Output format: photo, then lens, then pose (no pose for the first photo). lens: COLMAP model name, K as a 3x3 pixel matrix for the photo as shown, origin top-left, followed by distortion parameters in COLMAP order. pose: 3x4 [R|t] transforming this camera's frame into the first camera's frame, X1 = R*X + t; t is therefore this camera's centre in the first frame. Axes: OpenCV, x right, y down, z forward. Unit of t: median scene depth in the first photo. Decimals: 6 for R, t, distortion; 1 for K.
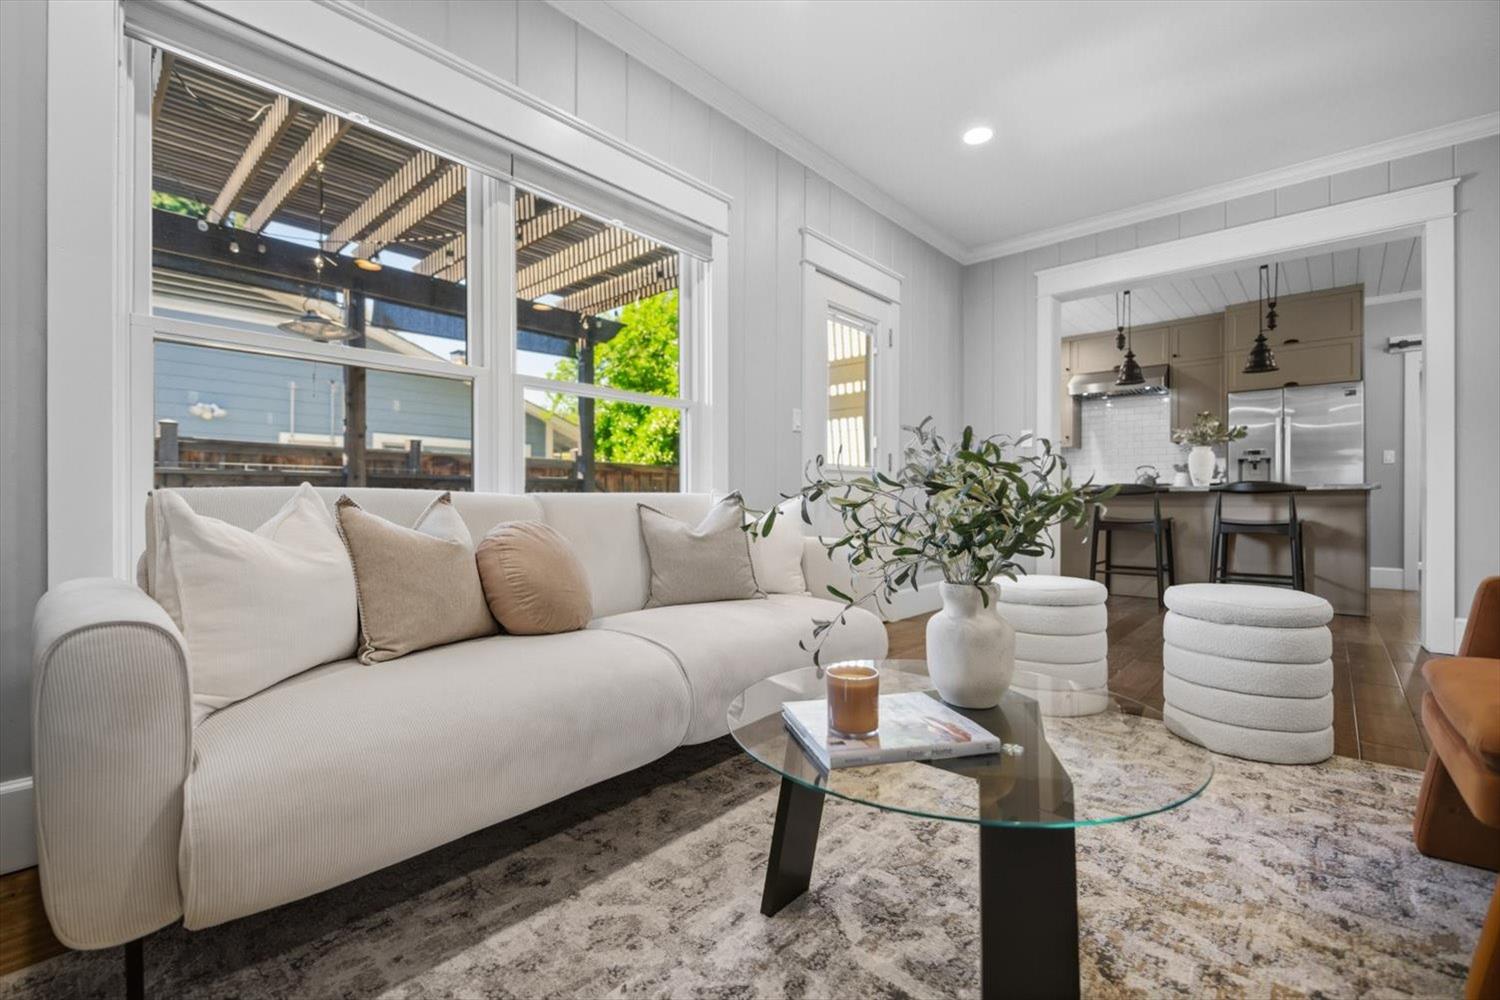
lens RADIAL K [[649.4, 0, 750.0], [0, 649.4, 501.1], [0, 0, 1]] dist [-0.014383, 0.000044]
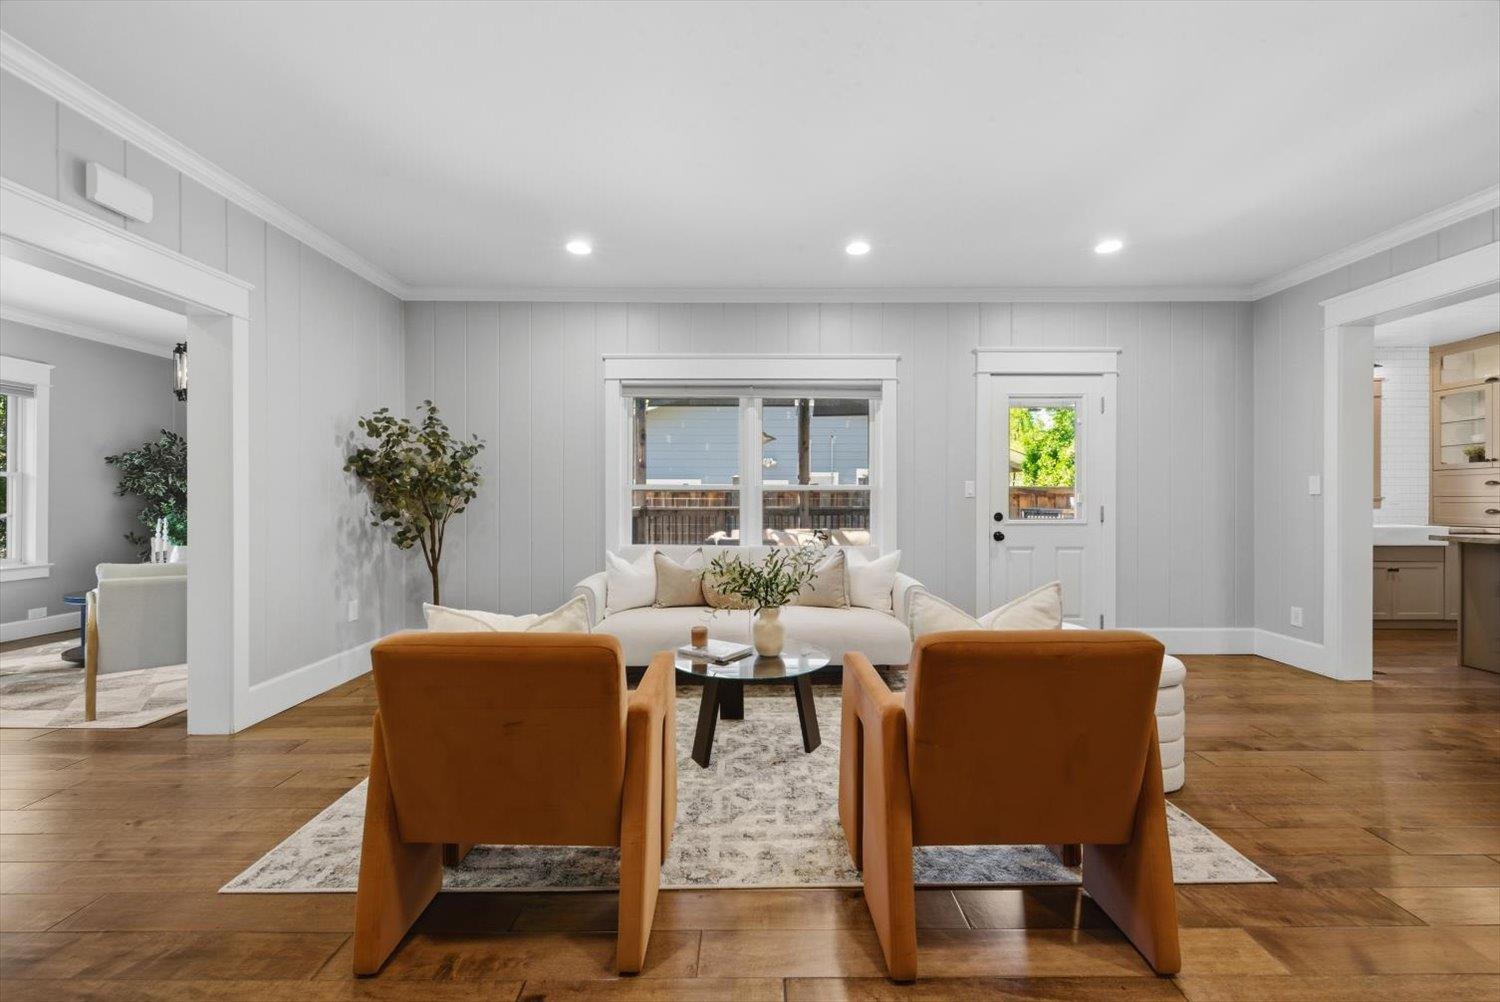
lens RADIAL K [[649.4, 0, 755.4], [0, 649.4, 496.5], [0, 0, 1]] dist [-0.014383, 0.000044]
pose [[0.659611, 0.005465, -0.751588, 0.799528], [-0.001395, 0.999981, 0.006047, -0.115675], [0.751606, -0.002941, 0.659605, -0.254590]]
